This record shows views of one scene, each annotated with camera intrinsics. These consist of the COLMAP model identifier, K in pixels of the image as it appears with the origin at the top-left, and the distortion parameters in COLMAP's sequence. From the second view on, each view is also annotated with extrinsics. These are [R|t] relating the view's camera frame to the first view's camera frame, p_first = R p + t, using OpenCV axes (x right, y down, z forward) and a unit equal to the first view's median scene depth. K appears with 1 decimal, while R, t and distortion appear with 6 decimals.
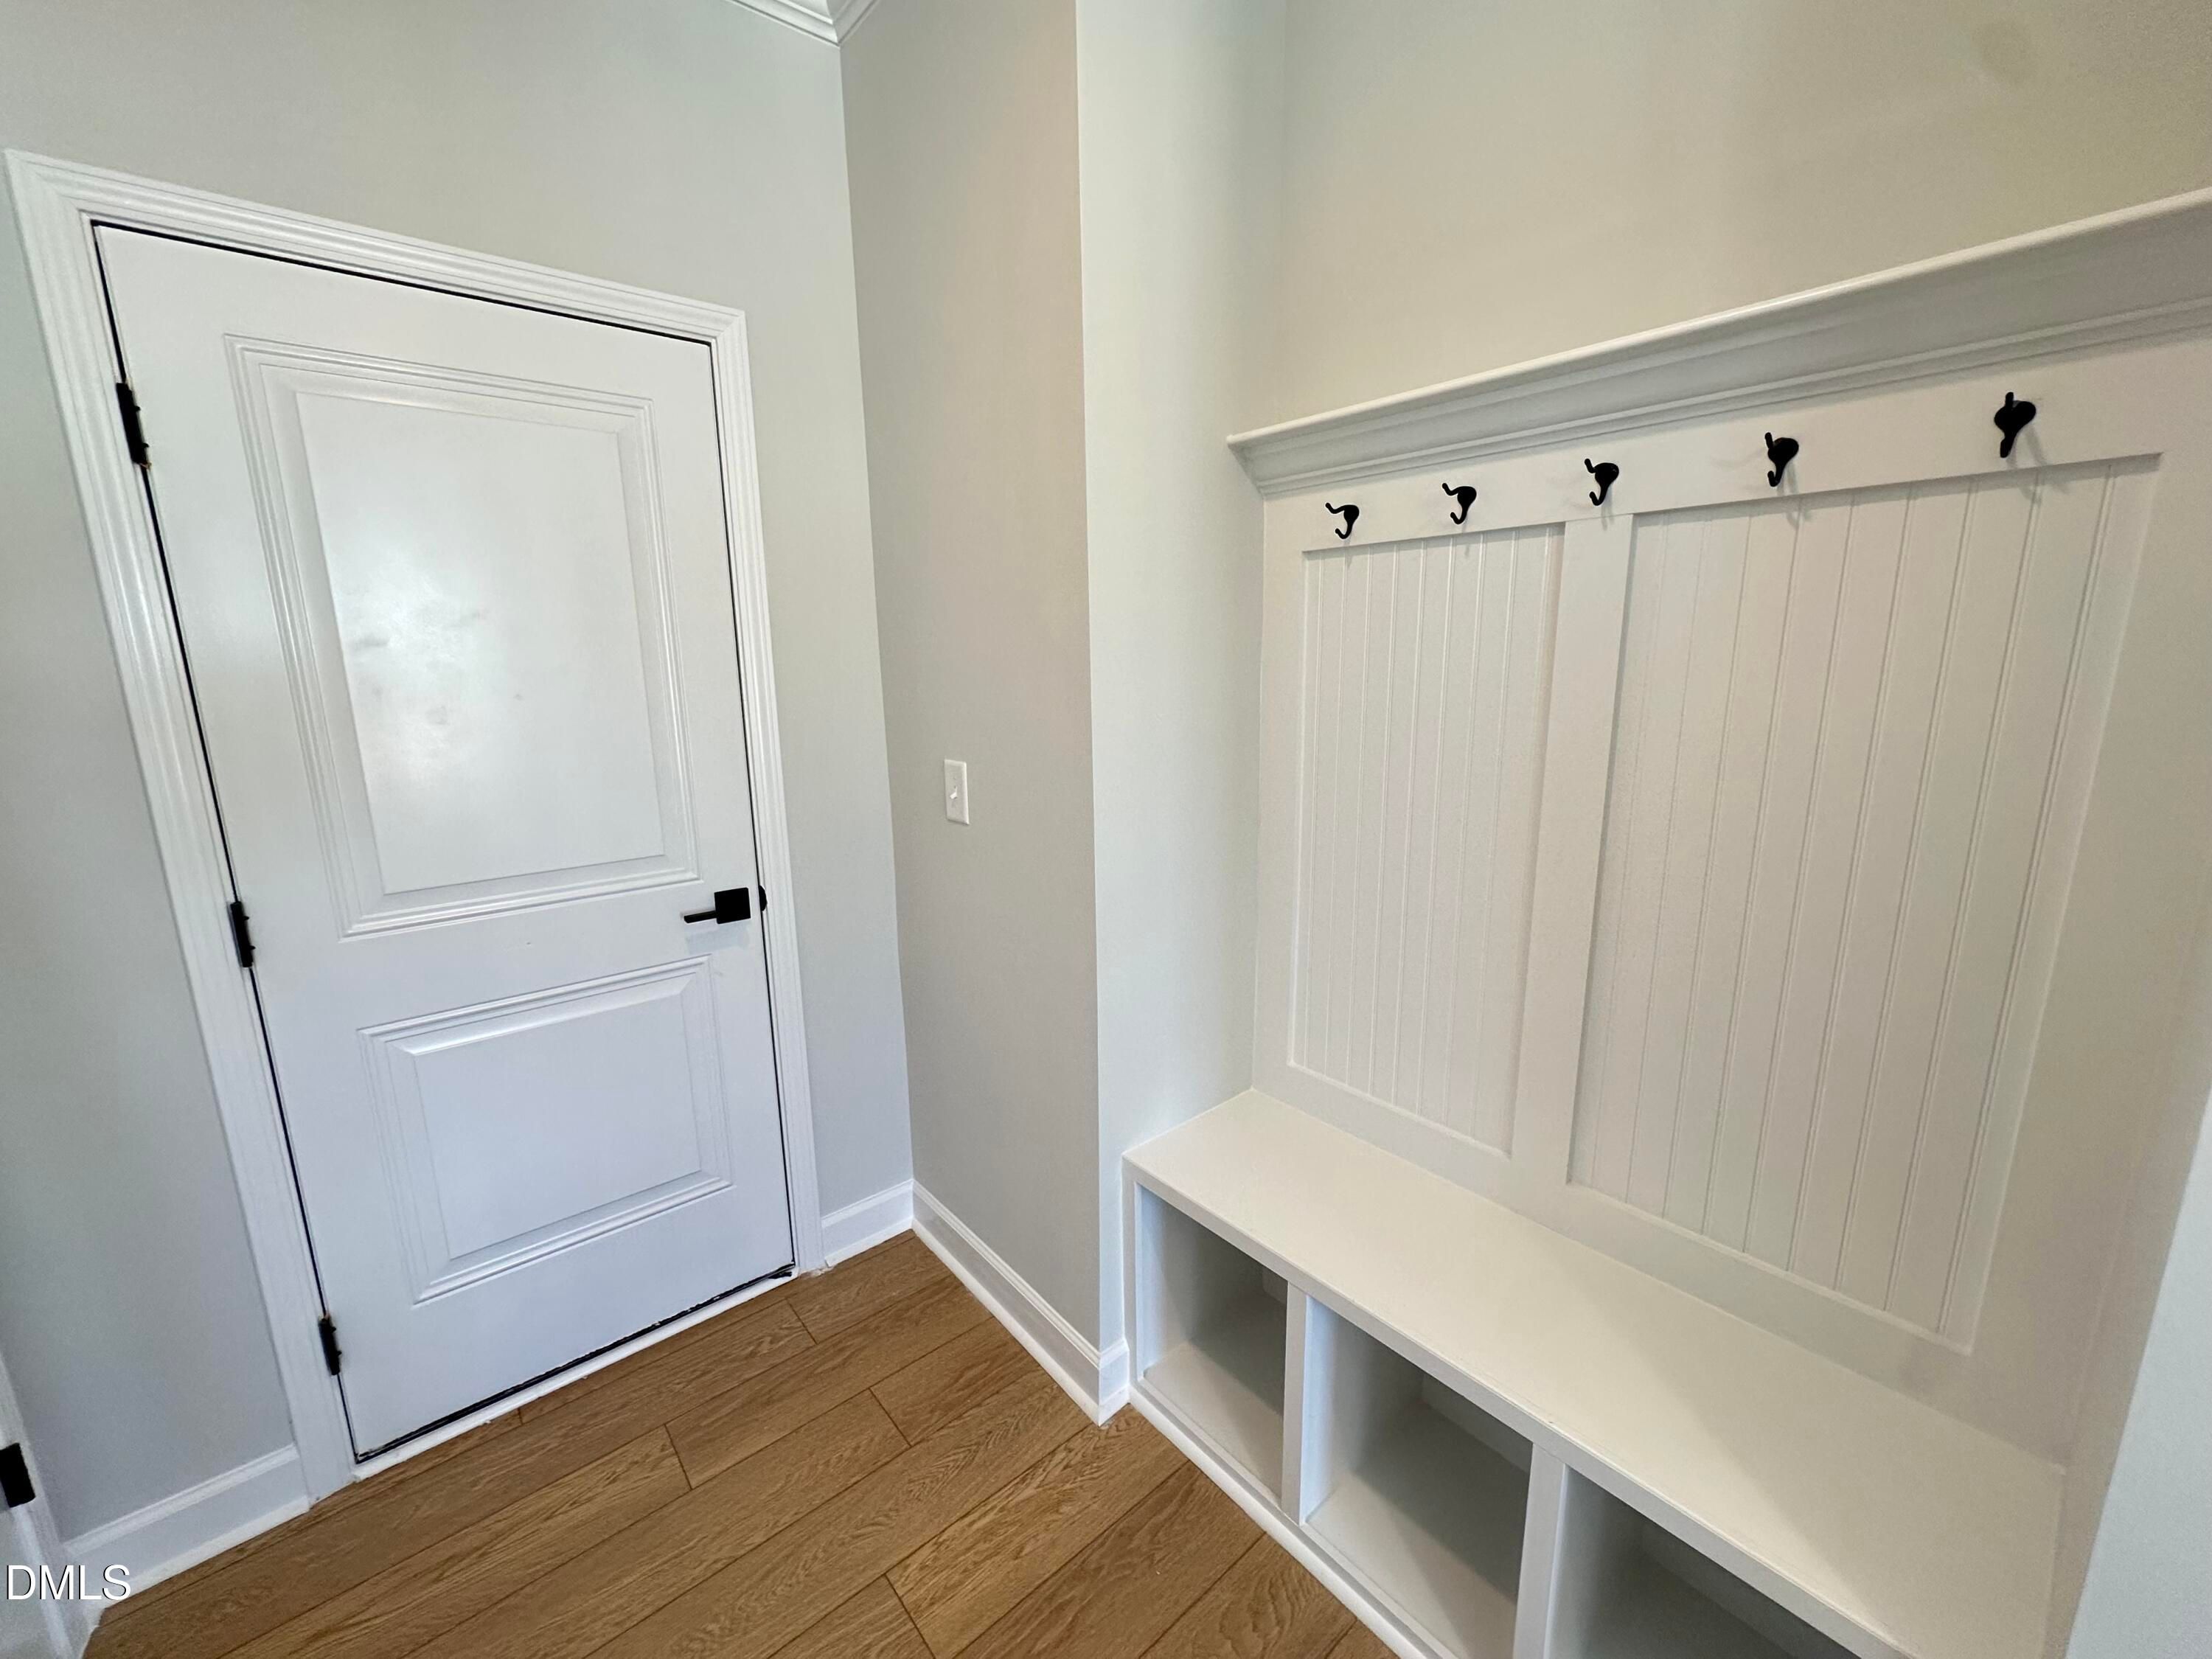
lens RADIAL K [[888.8, 0, 1112.2], [0, 888.8, 822.2], [0, 0, 1]] dist [-0.002292, 0.001103]
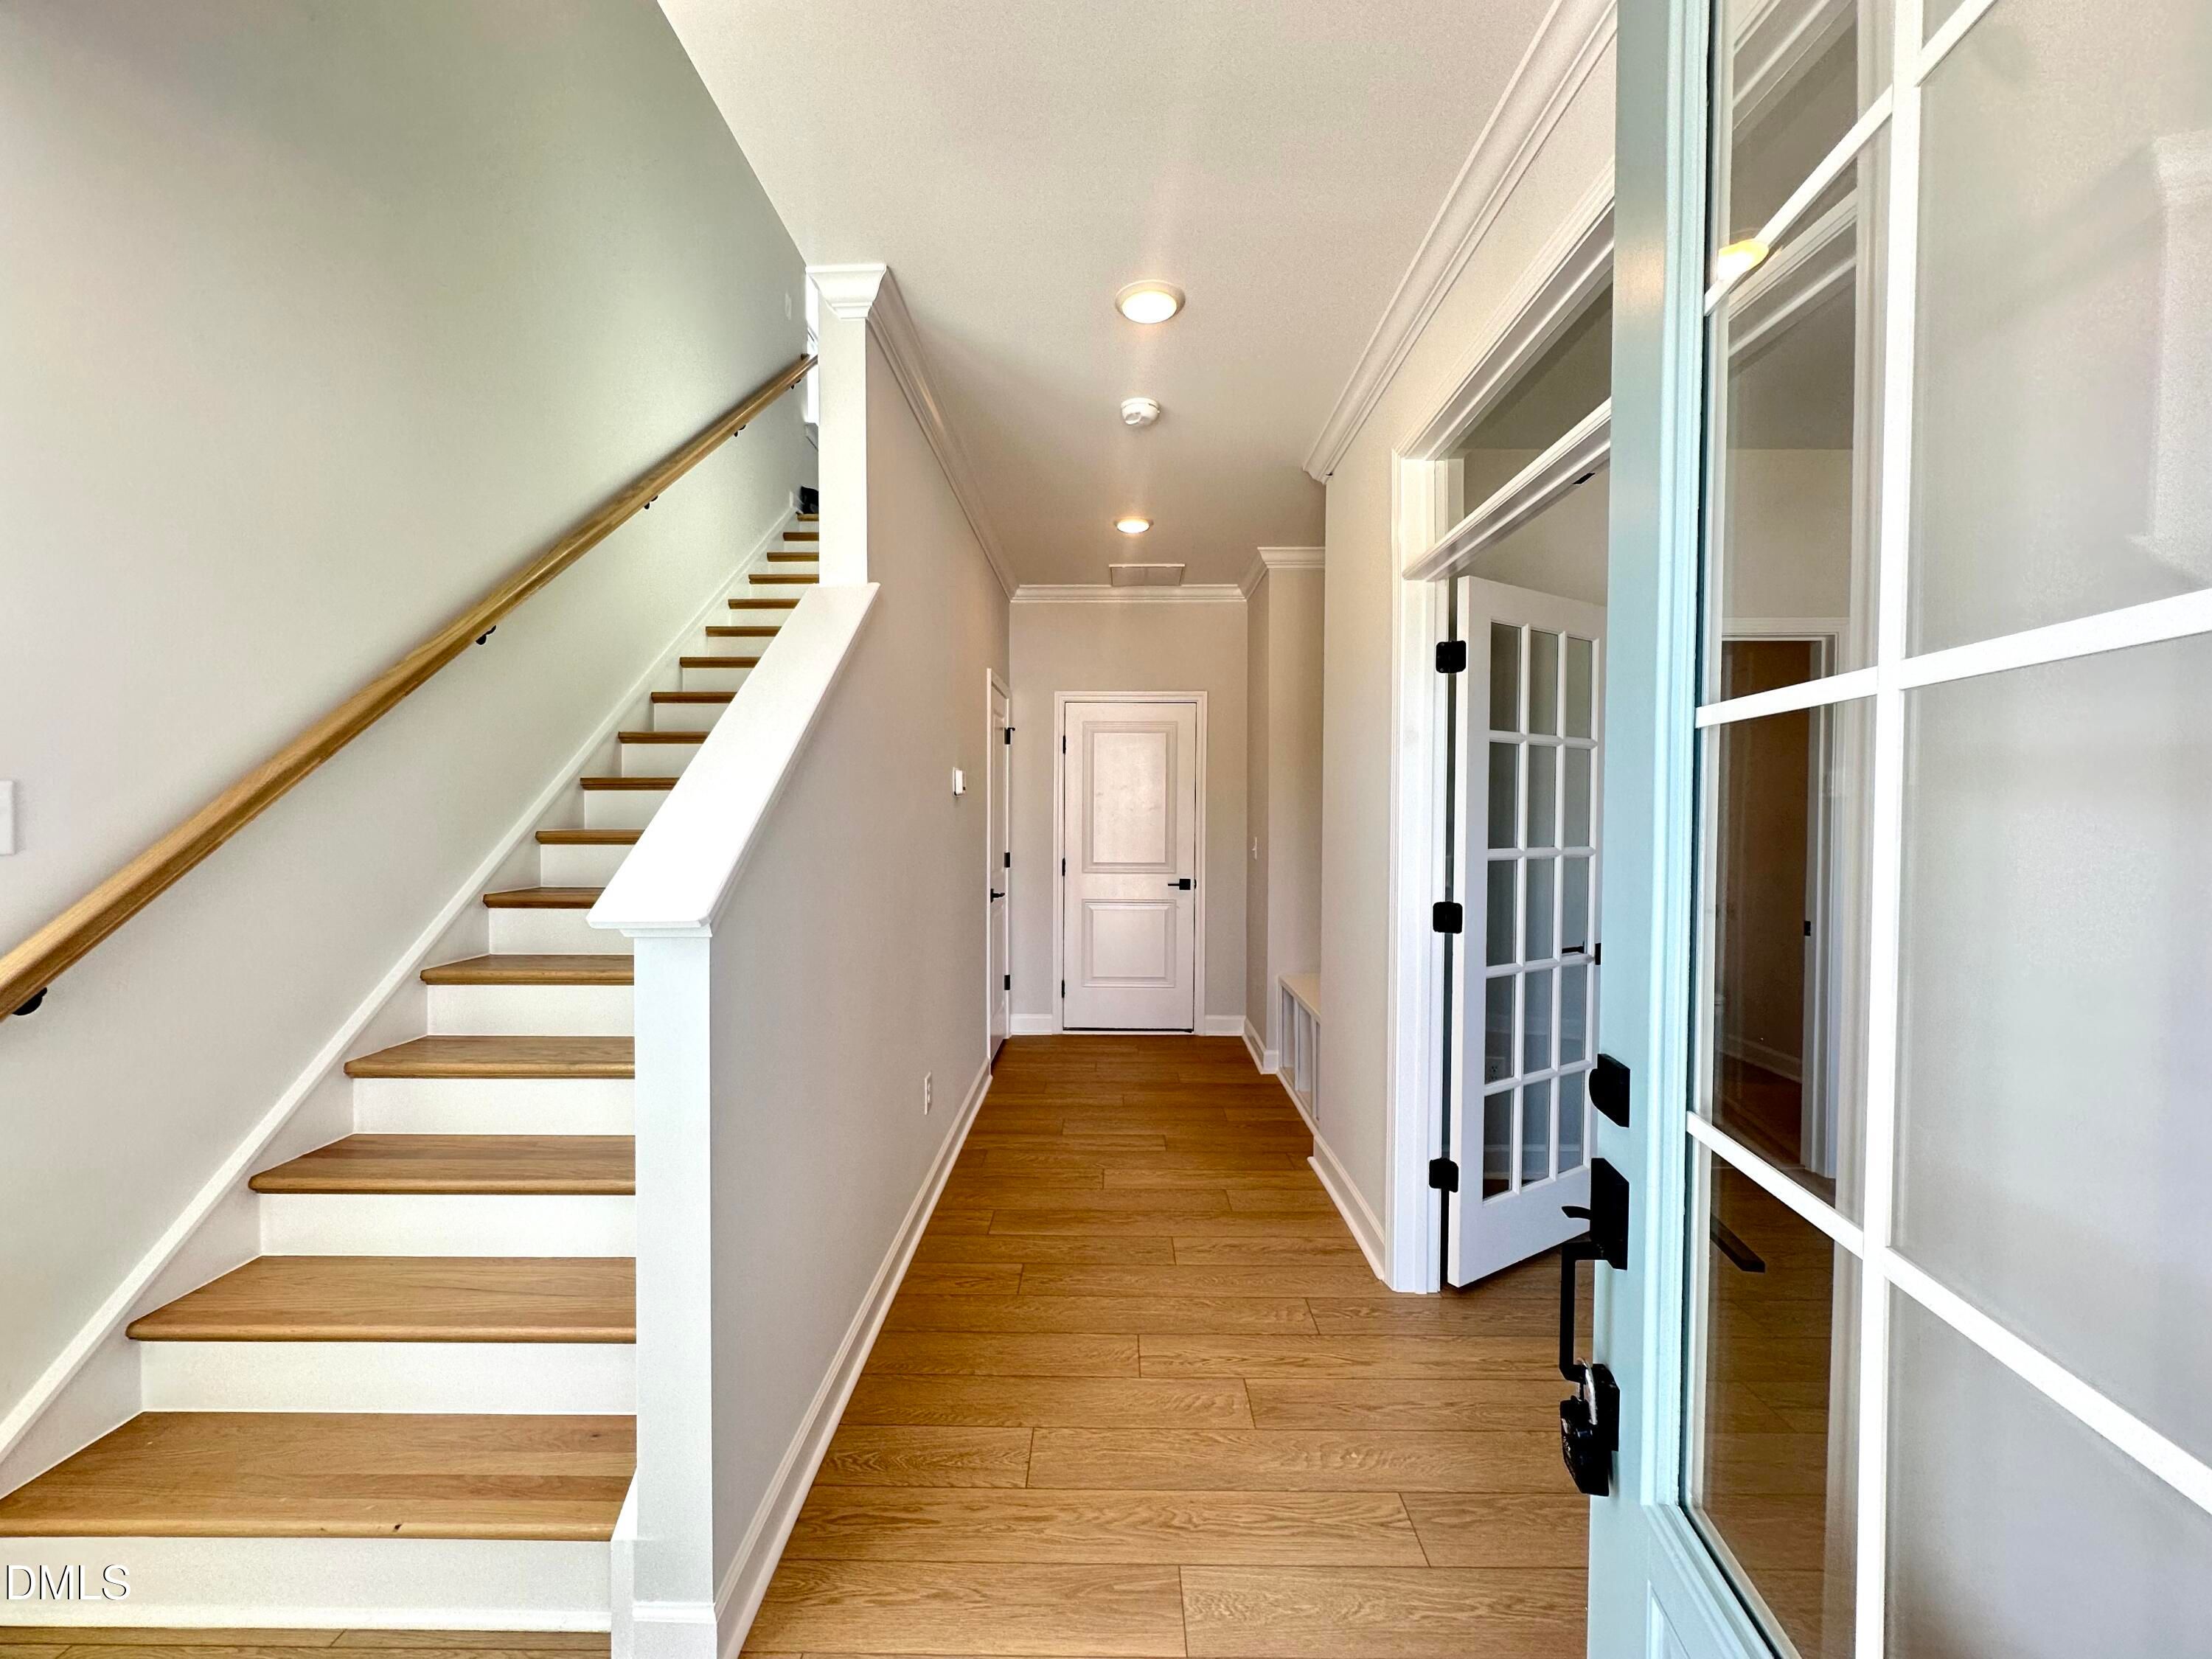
lens RADIAL K [[888.8, 0, 1105.8], [0, 888.8, 827.1], [0, 0, 1]] dist [-0.002292, 0.001103]
pose [[0.756514, 0.027552, -0.653396, 1.268602], [-0.143114, 0.981870, -0.124297, 0.310398], [0.638126, 0.187543, 0.746742, -1.361033]]
